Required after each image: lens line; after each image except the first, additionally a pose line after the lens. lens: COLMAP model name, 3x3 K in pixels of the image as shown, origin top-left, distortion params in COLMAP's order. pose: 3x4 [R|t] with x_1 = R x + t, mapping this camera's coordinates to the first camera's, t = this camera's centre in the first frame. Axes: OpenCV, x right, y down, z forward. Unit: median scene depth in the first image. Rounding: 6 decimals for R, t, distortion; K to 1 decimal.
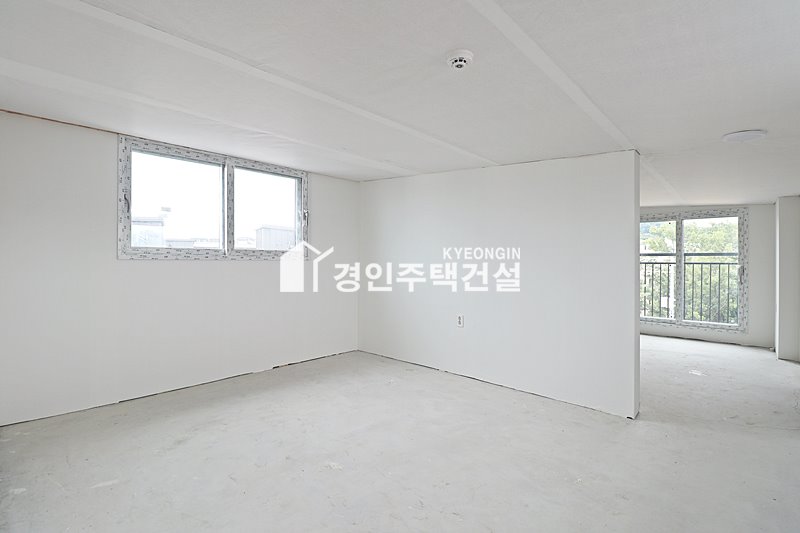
lens RADIAL K [[368.1, 0, 404.5], [0, 368.1, 262.5], [0, 0, 1]] dist [-0.000332, -0.013569]
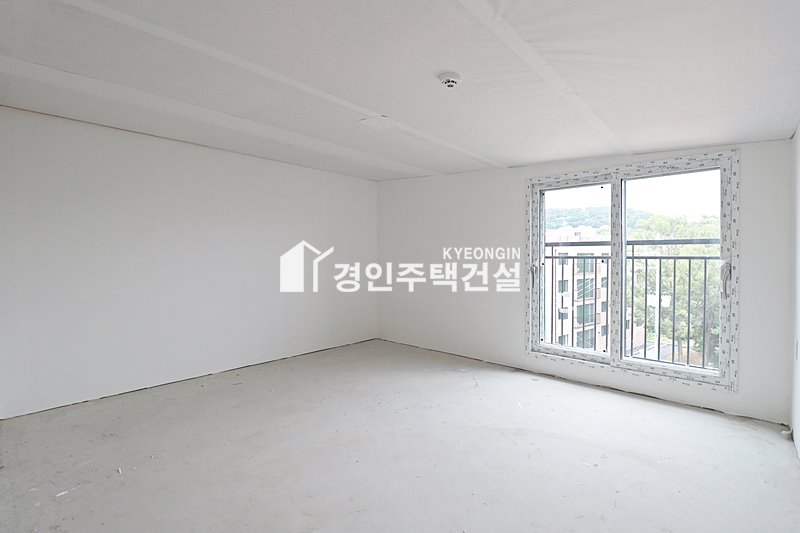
lens RADIAL K [[366.1, 0, 400.0], [0, 366.1, 257.9], [0, 0, 1]] dist [-0.000592, -0.012628]
pose [[0.999992, 0.001250, 0.003876, 0.429363], [-0.001261, 0.999995, 0.002752, 0.001819], [-0.003872, -0.002757, 0.999989, 0.454714]]
